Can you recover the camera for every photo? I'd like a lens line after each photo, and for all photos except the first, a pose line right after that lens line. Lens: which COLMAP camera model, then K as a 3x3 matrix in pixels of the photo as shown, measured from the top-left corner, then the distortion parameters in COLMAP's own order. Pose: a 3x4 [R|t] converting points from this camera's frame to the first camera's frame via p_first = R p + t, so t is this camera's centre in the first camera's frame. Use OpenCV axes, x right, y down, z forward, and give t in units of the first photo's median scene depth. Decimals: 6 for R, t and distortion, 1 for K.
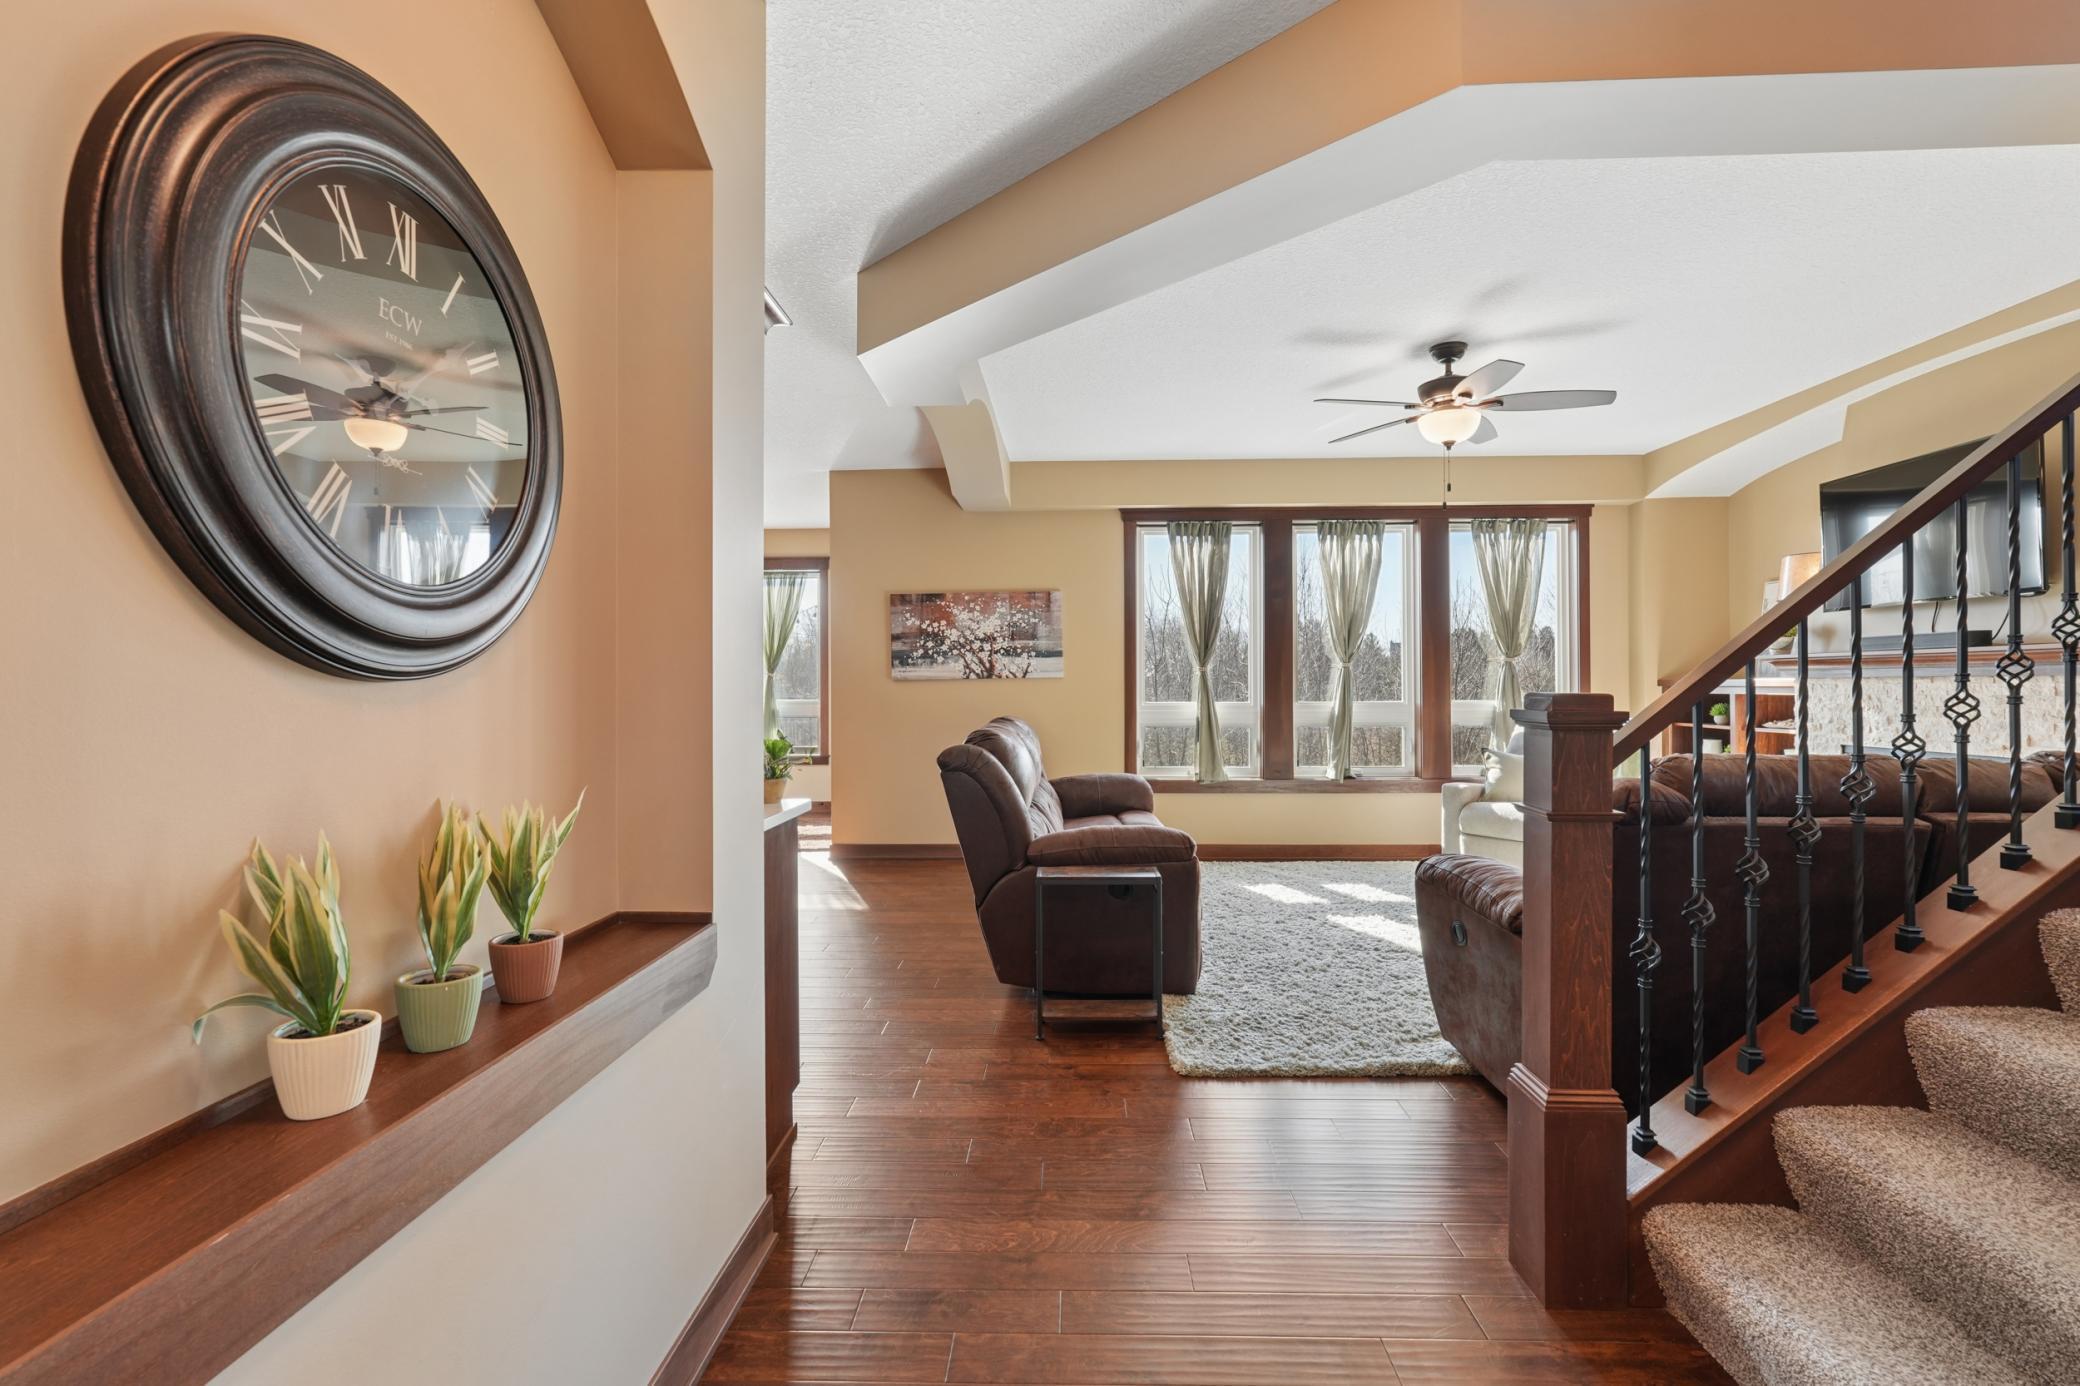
lens RADIAL K [[923.6, 0, 1039.6], [0, 923.6, 690.3], [0, 0, 1]] dist [0.000764, -0.000225]
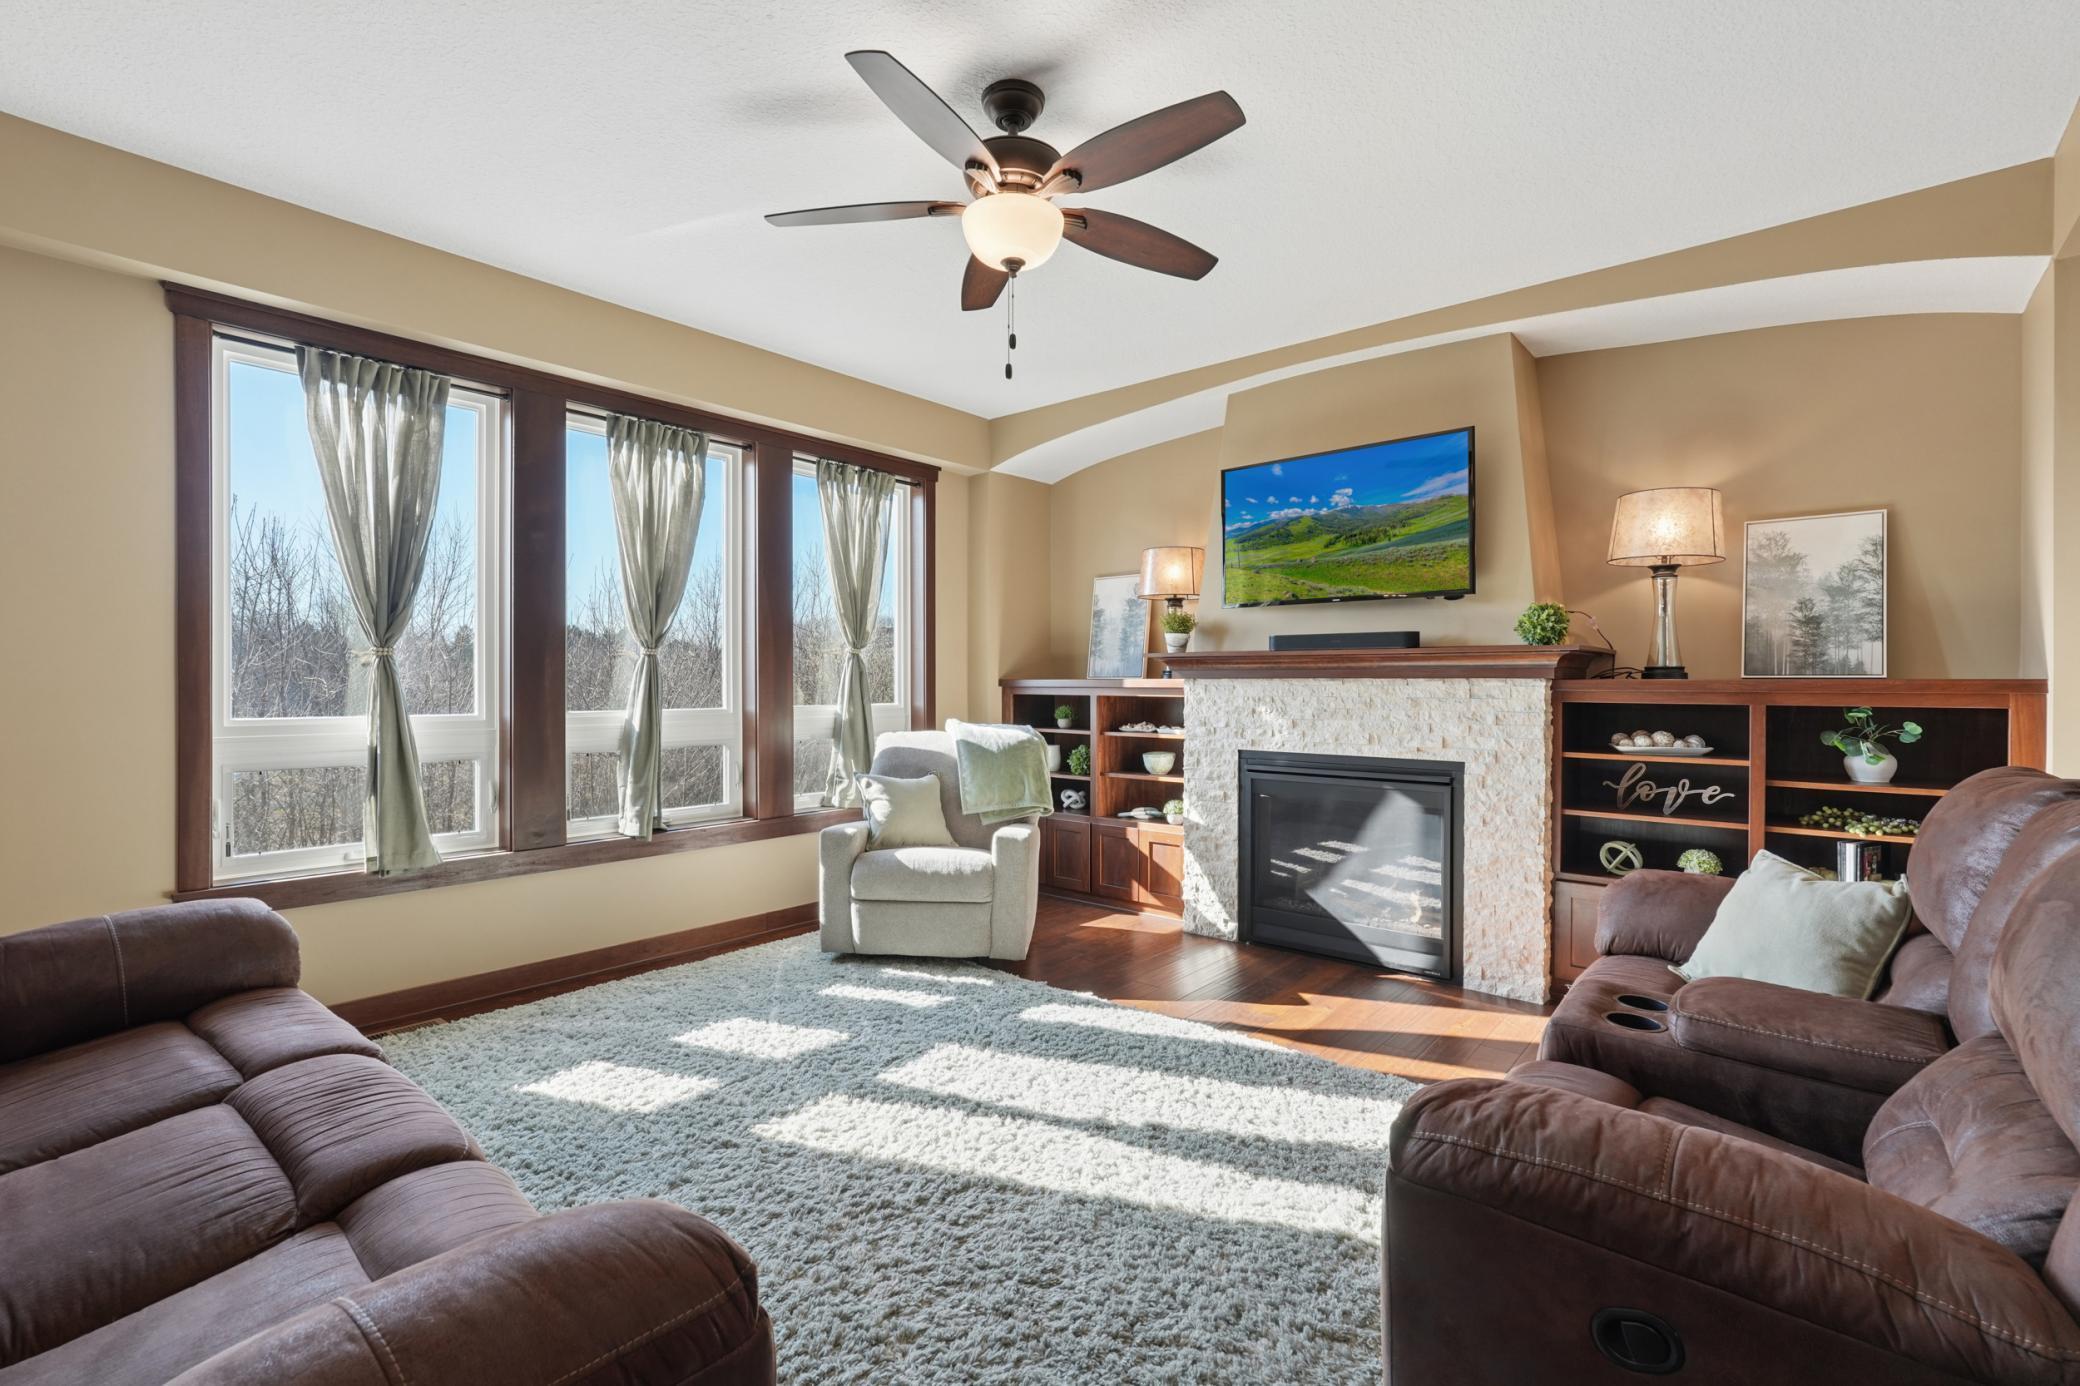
lens RADIAL K [[923.6, 0, 1035.1], [0, 923.6, 687.3], [0, 0, 1]] dist [0.000764, -0.000225]
pose [[0.624949, 0.002310, 0.780662, 0.003244], [-0.000896, 0.999997, -0.002241, -0.001947], [-0.780665, 0.000701, 0.624950, 0.403281]]
